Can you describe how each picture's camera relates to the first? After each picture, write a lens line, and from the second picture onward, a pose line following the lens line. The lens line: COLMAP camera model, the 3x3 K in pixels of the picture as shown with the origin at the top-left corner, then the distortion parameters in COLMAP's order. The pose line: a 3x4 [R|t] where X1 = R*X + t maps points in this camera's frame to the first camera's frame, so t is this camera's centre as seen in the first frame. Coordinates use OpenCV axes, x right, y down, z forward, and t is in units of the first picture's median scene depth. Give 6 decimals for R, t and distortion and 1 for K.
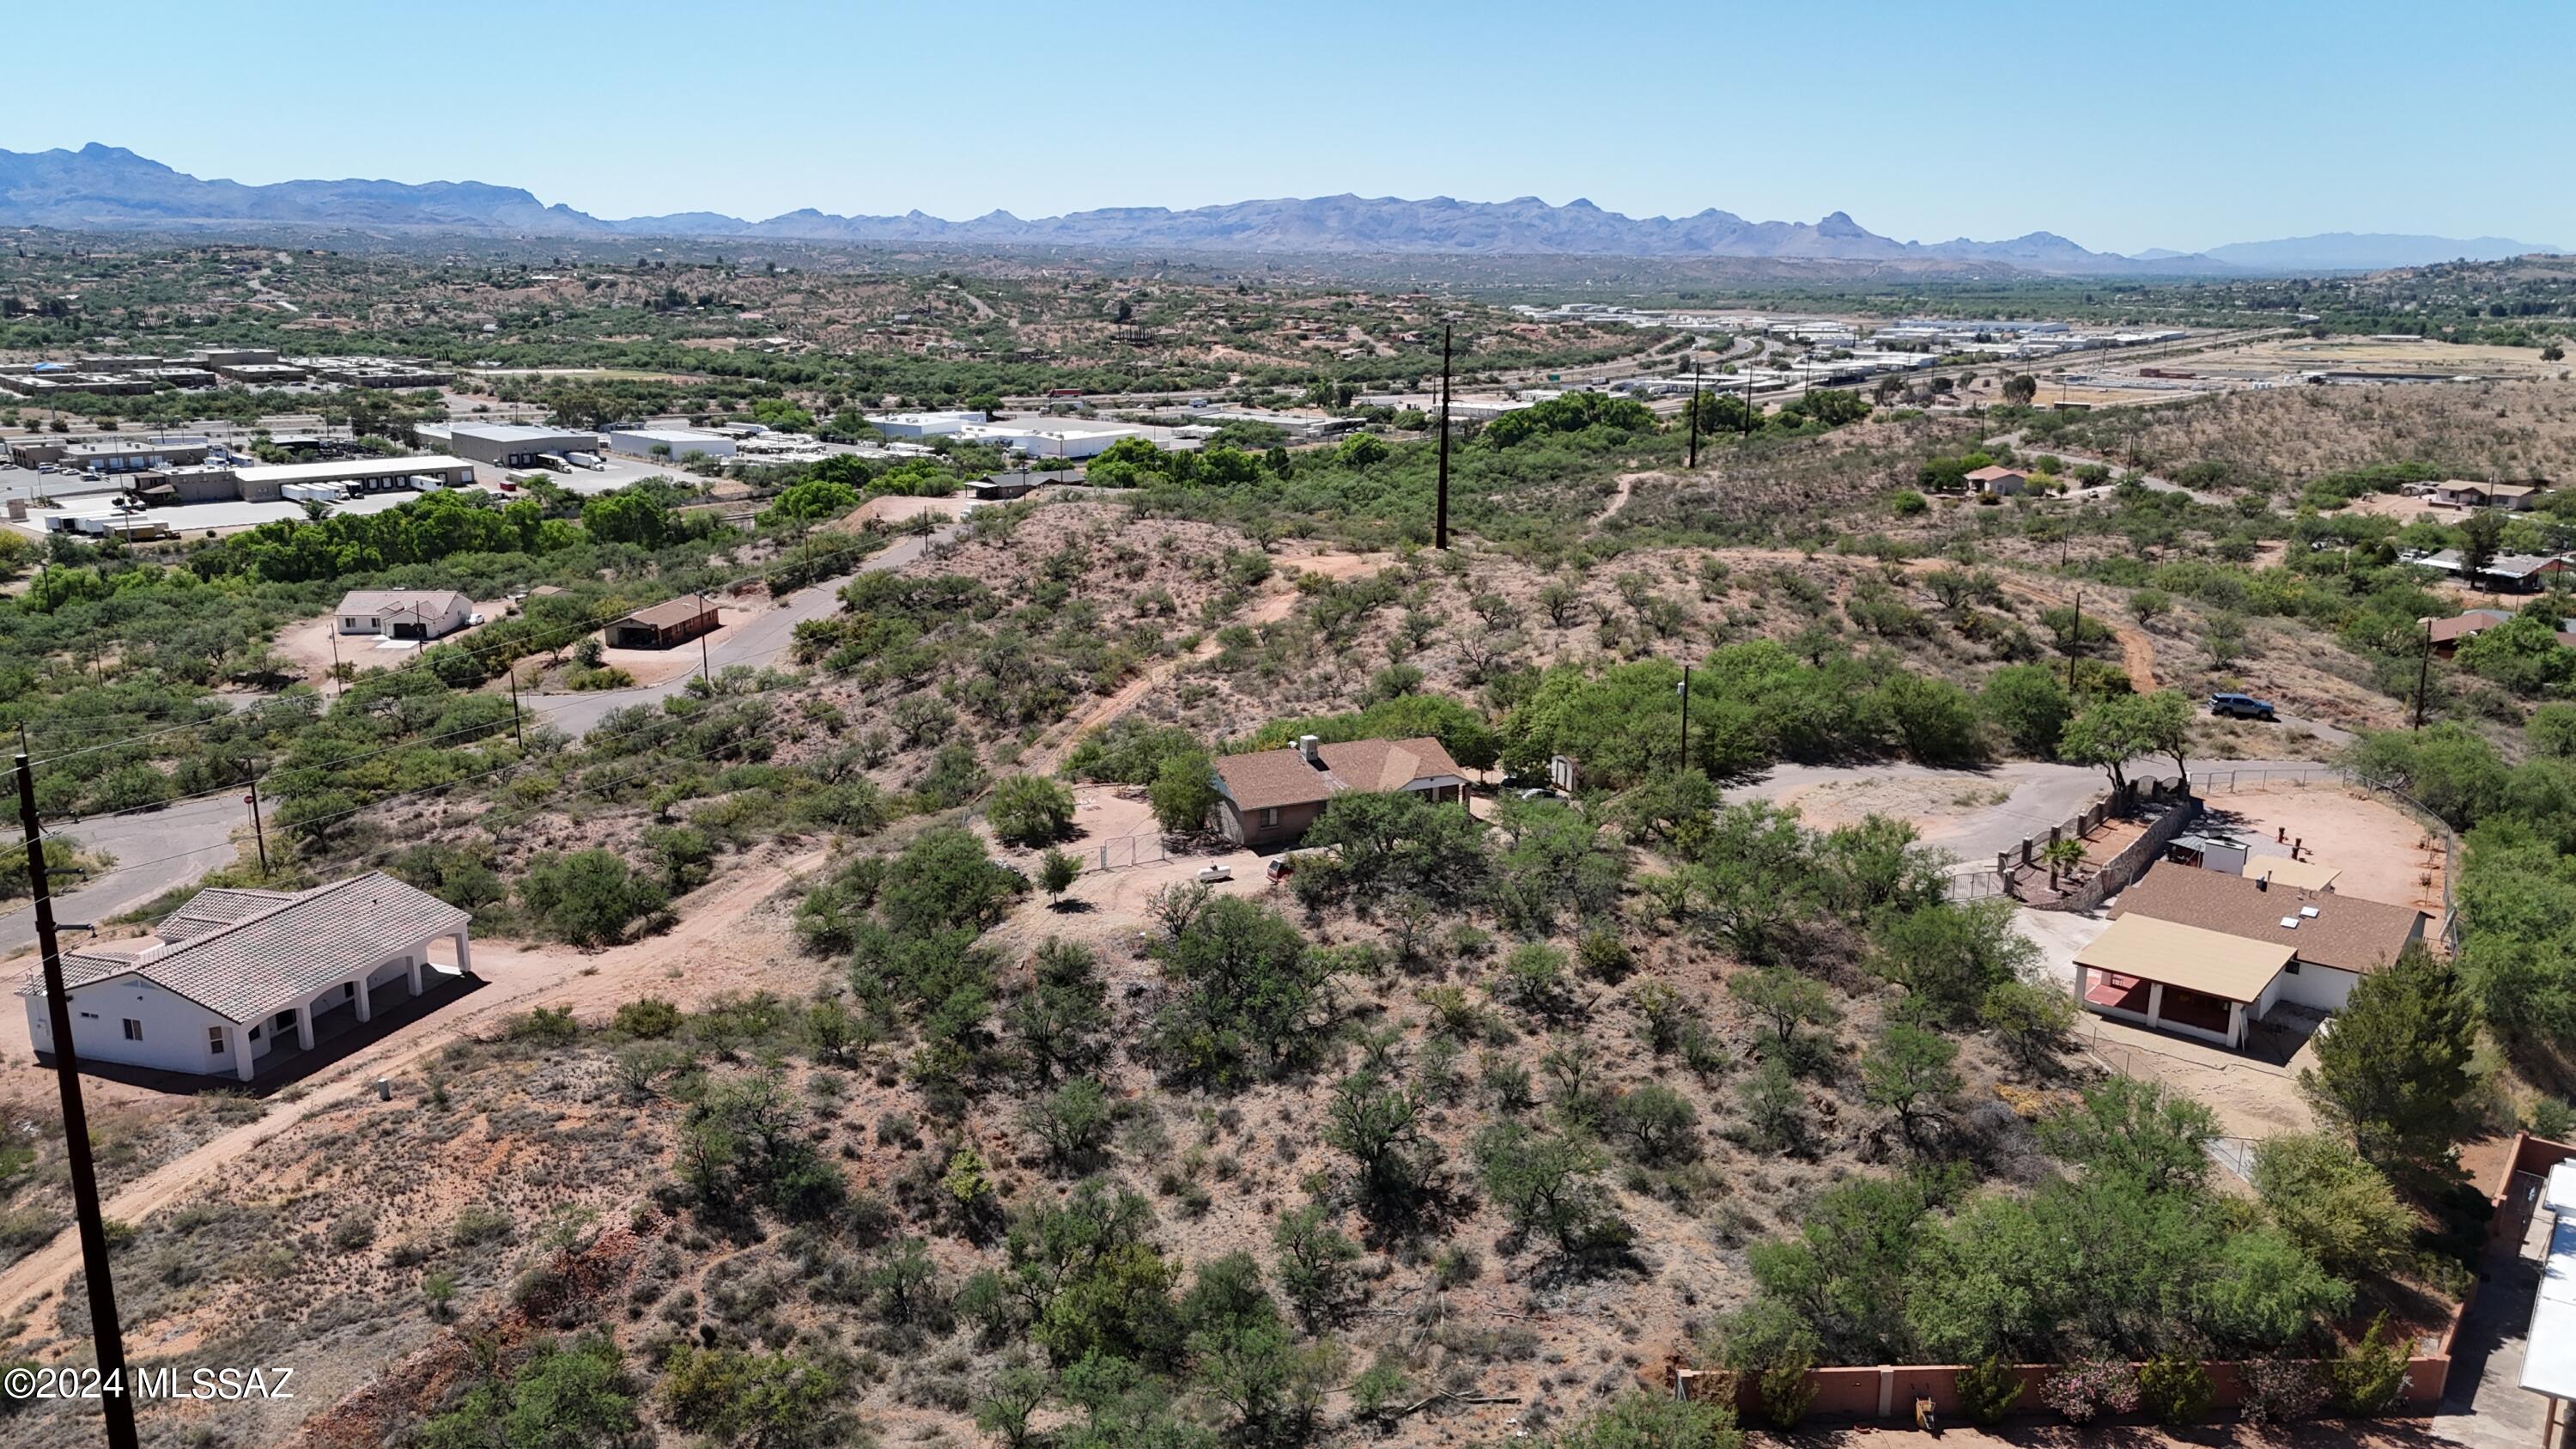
lens RADIAL K [[1882.9, 0, 1278.5], [0, 1882.9, 740.4], [0, 0, 1]] dist [0.072891, -0.078794]
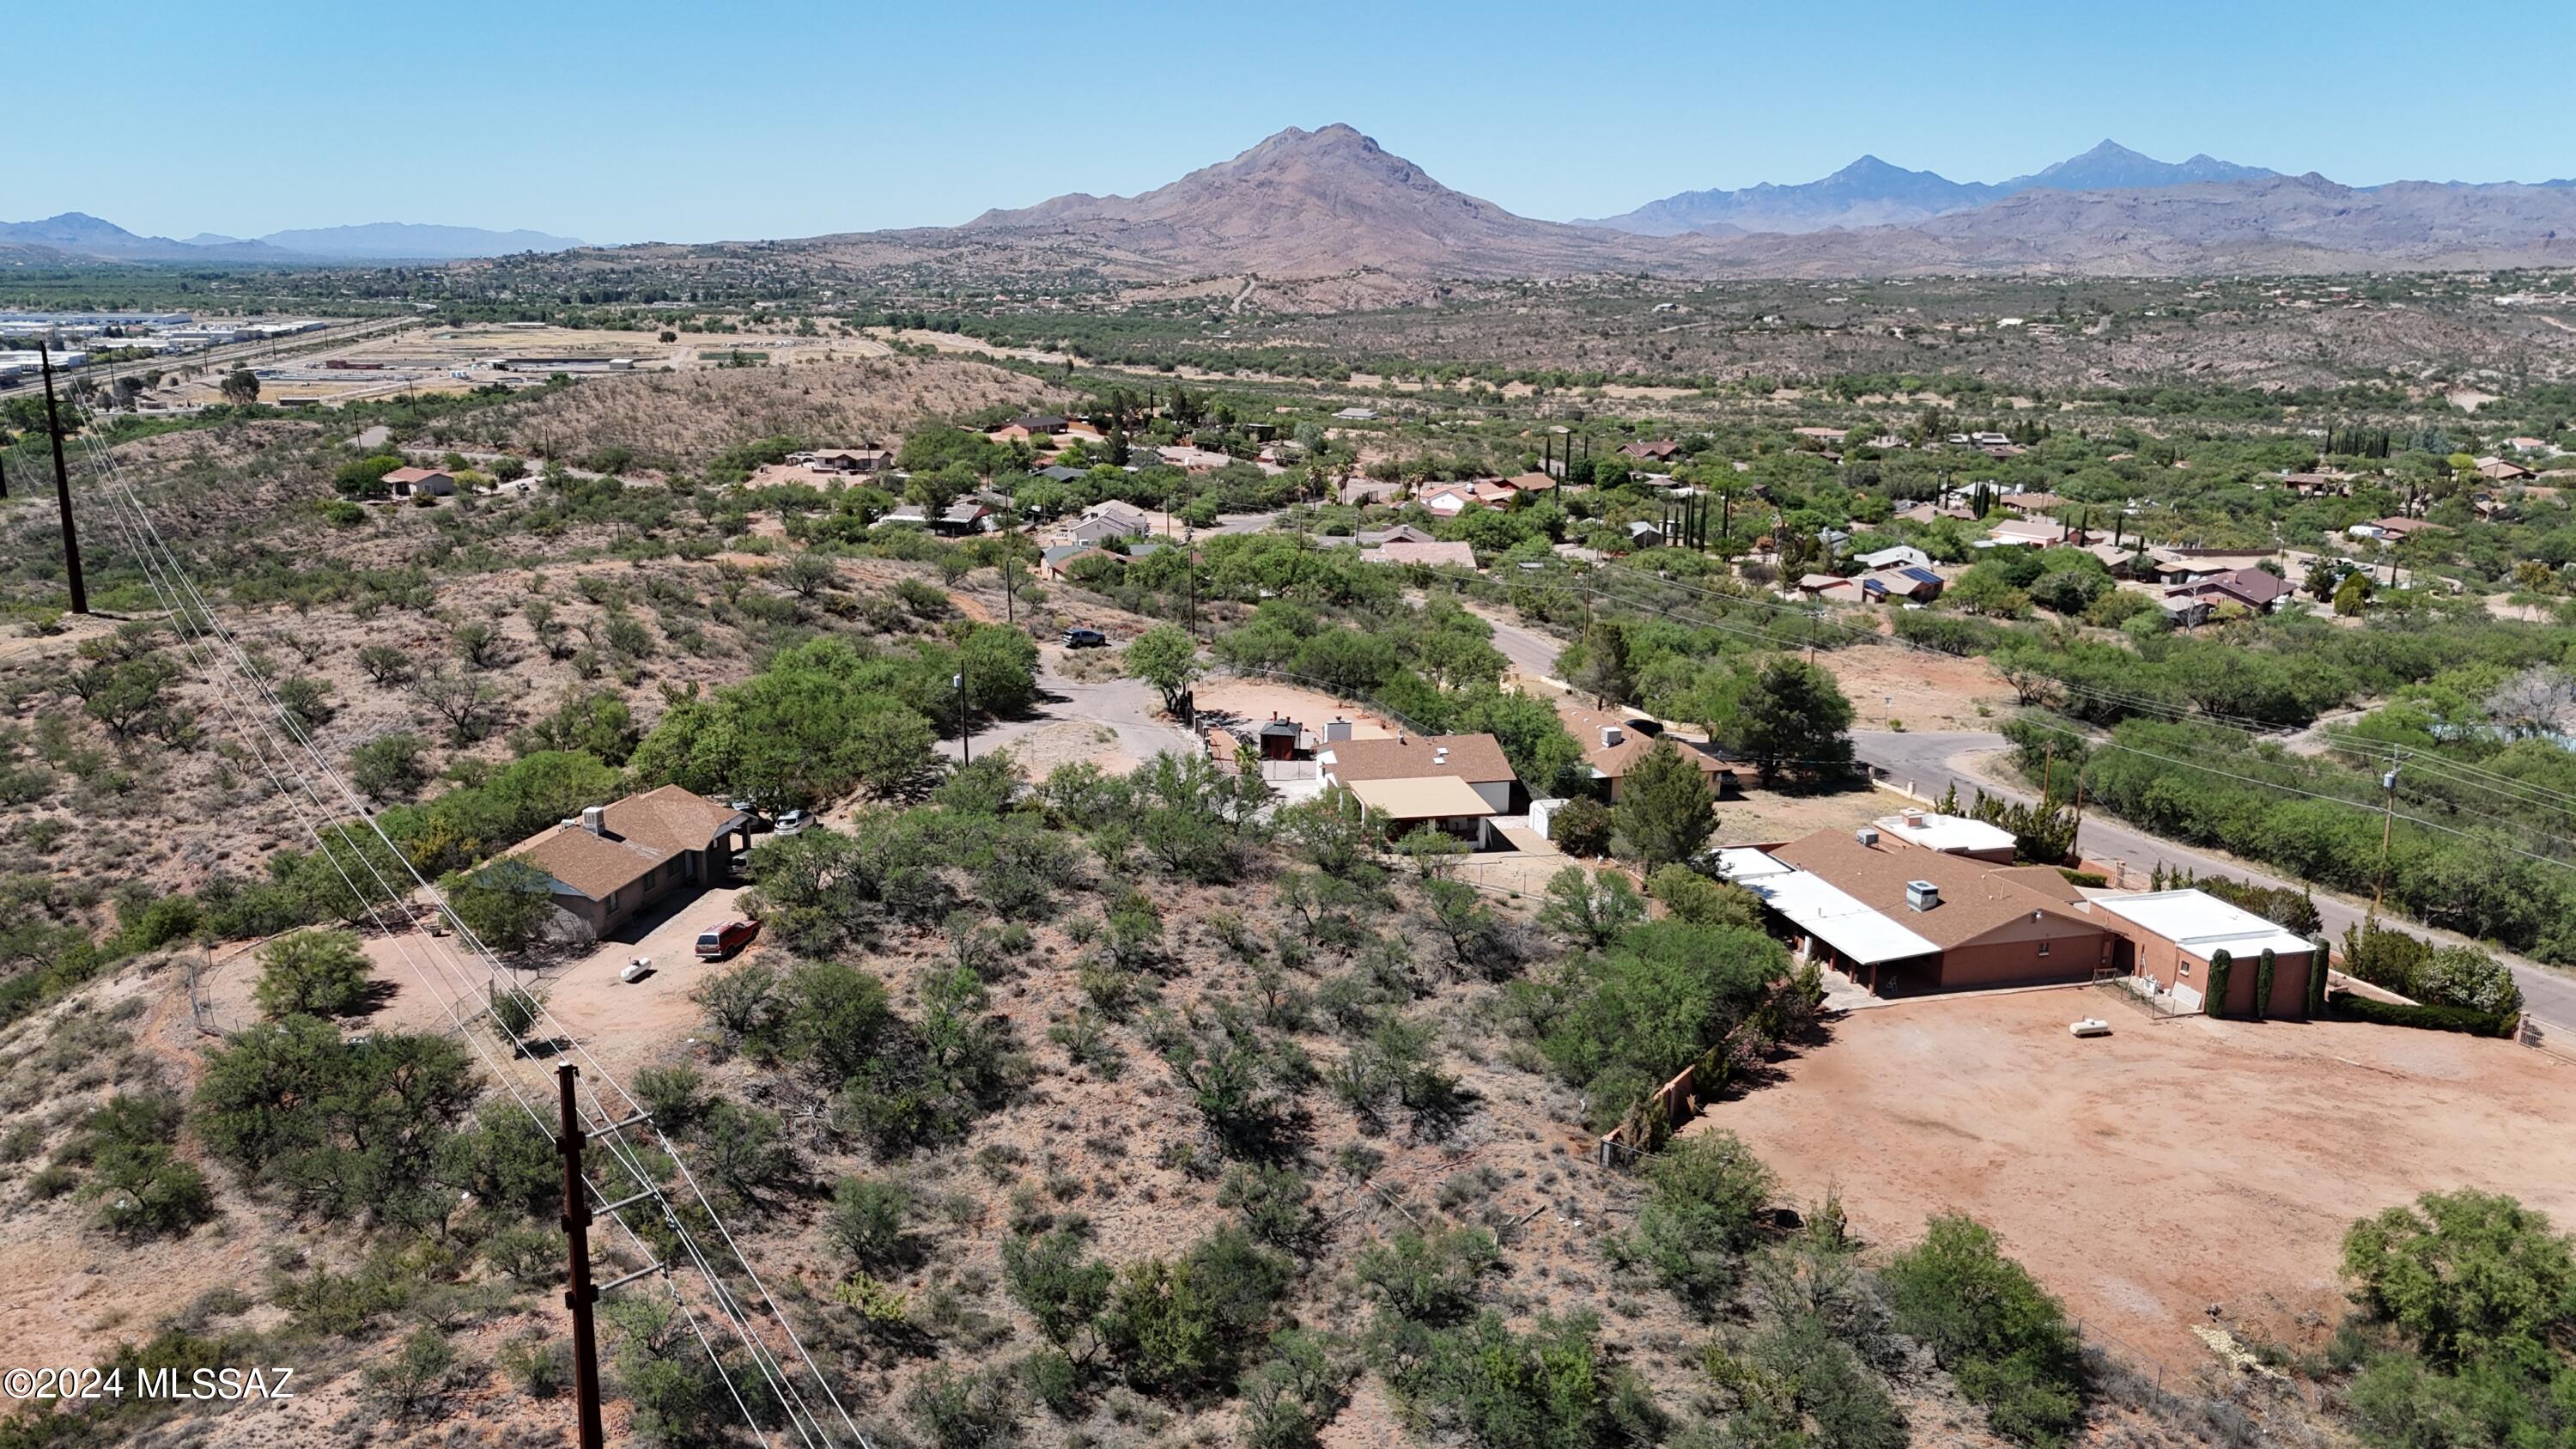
lens RADIAL K [[1882.9, 0, 1278.5], [0, 1882.9, 740.4], [0, 0, 1]] dist [0.072891, -0.078794]
pose [[0.612744, -0.193041, 0.766342, -0.097116], [0.188503, 0.977419, 0.095490, -0.012108], [-0.767471, 0.085947, 0.635296, 0.033614]]
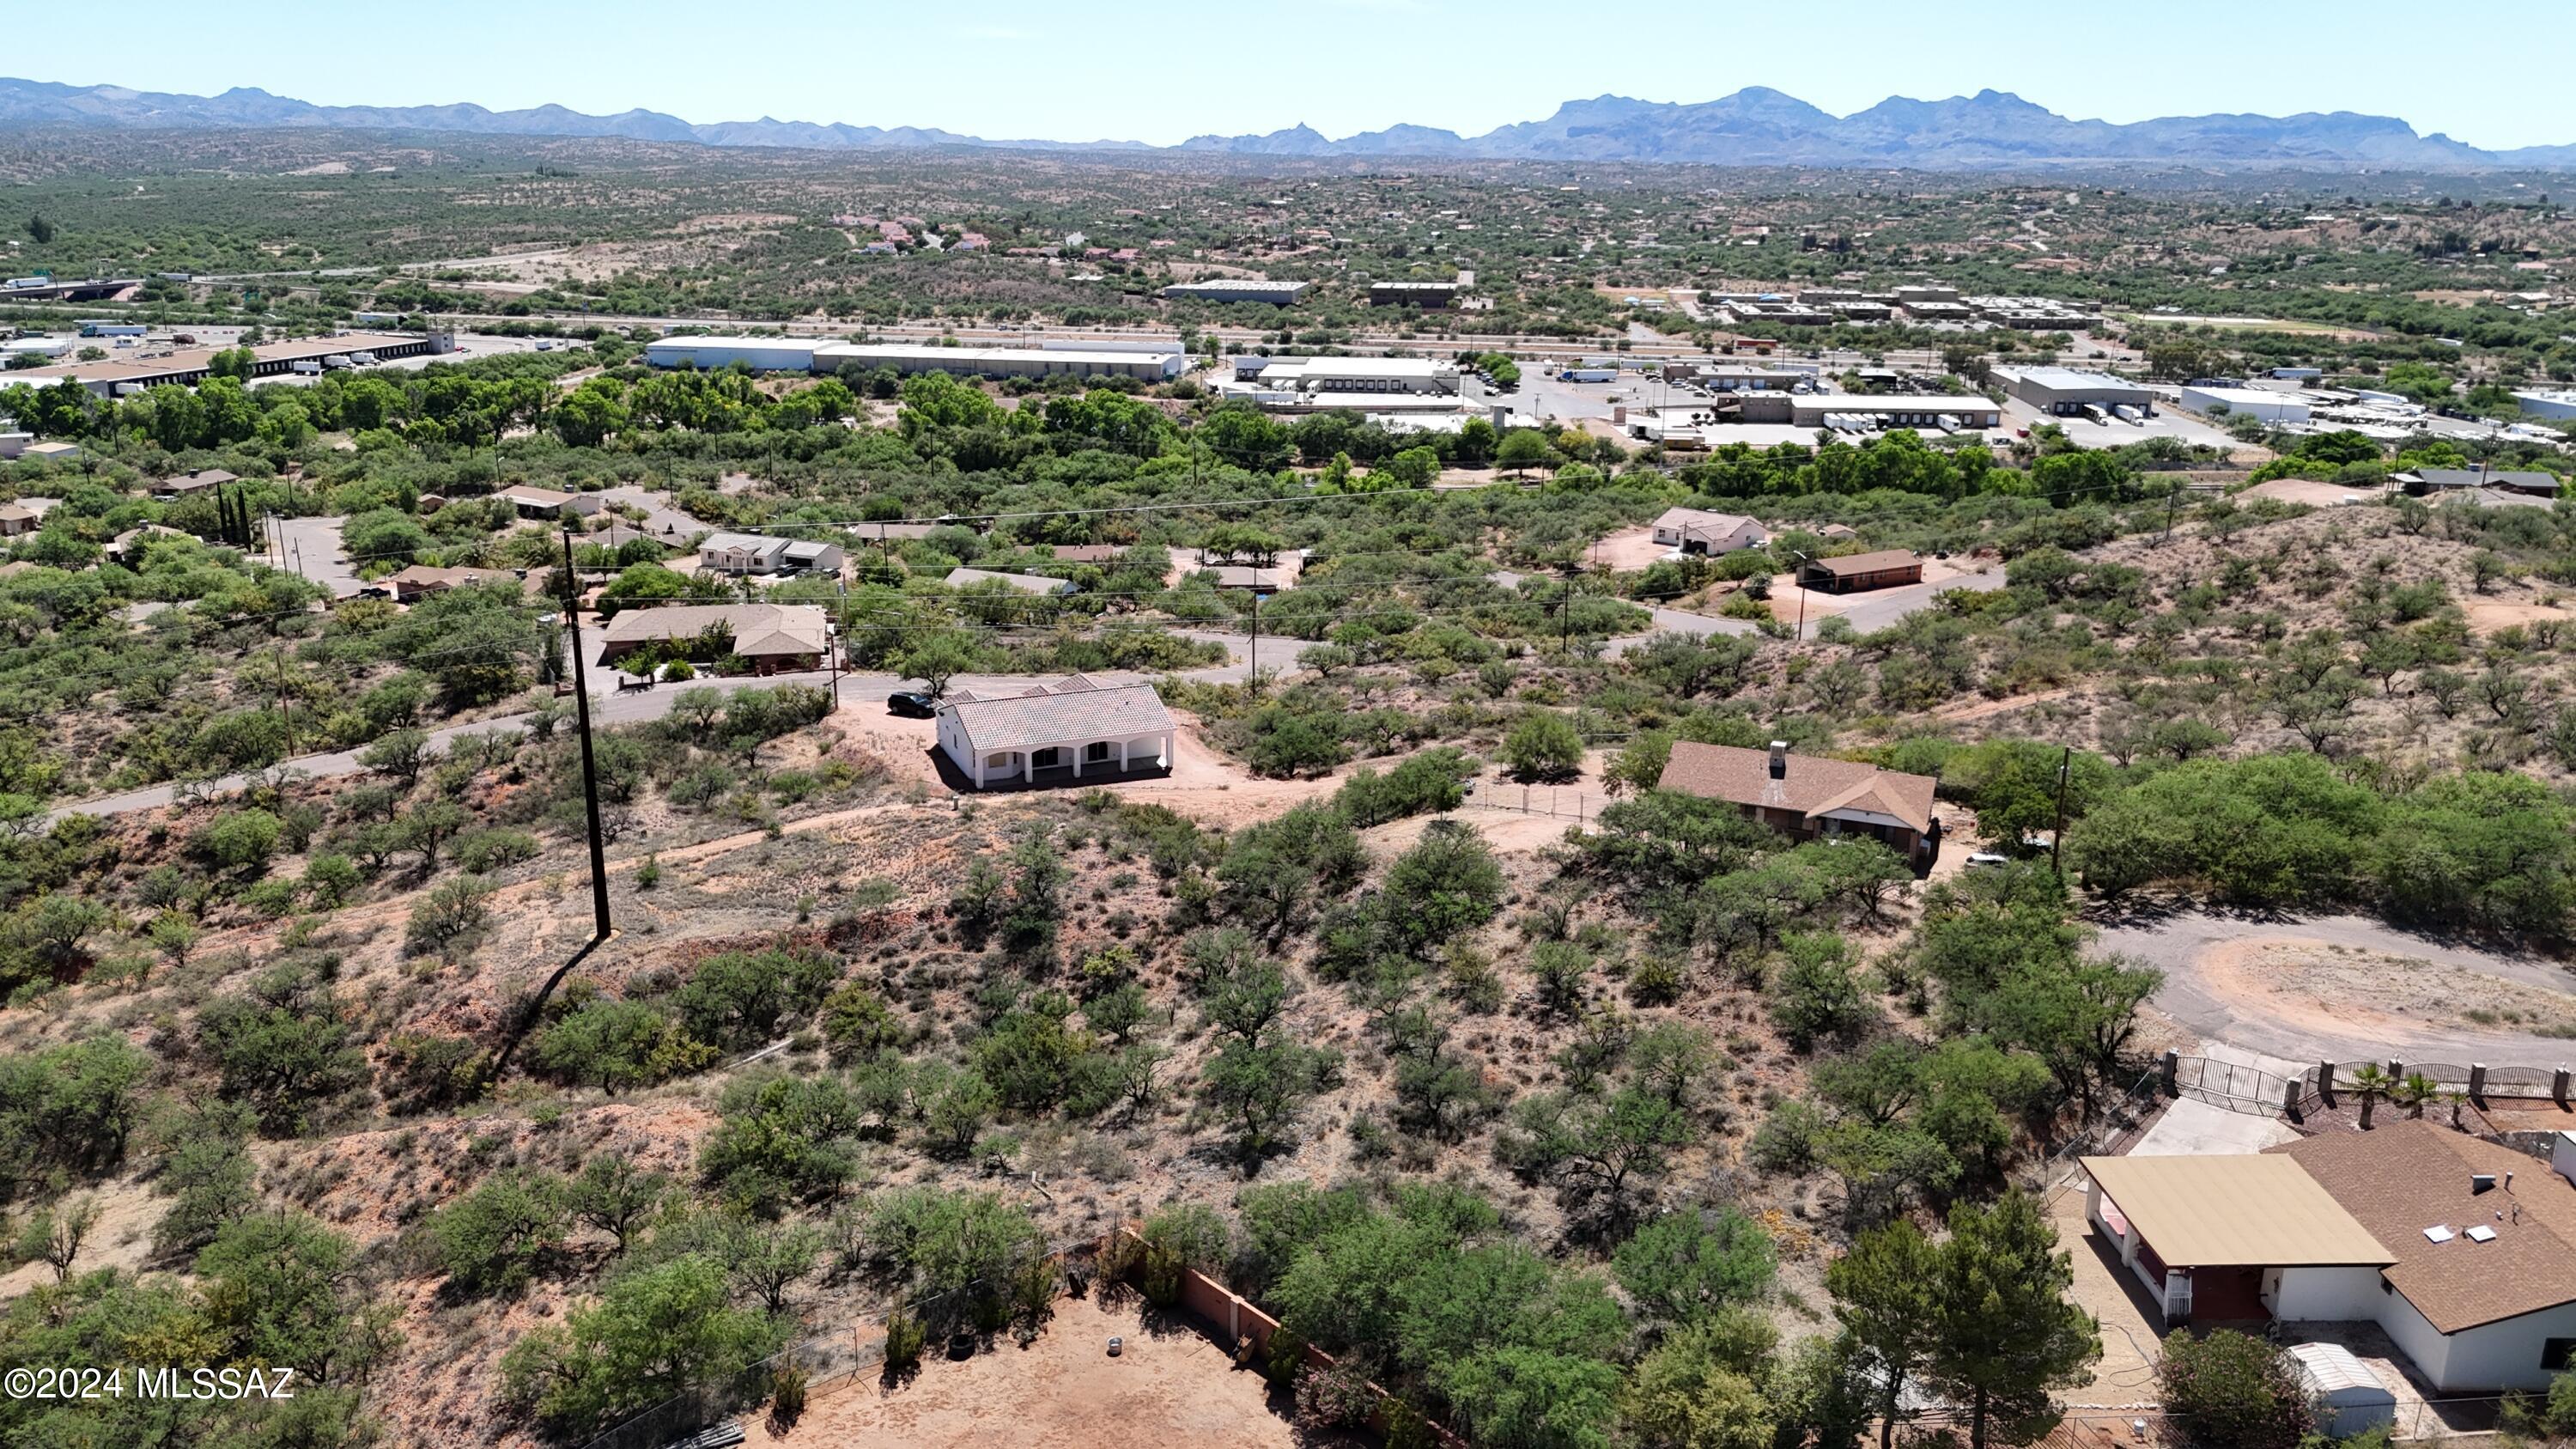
lens RADIAL K [[1883.1, 0, 1278.1], [0, 1883.1, 736.8], [0, 0, 1]] dist [0.063610, -0.063325]
pose [[0.639030, 0.216846, -0.737983, 0.117776], [-0.194776, 0.973787, 0.117475, -0.014204], [0.744112, 0.068672, 0.664516, 0.027060]]
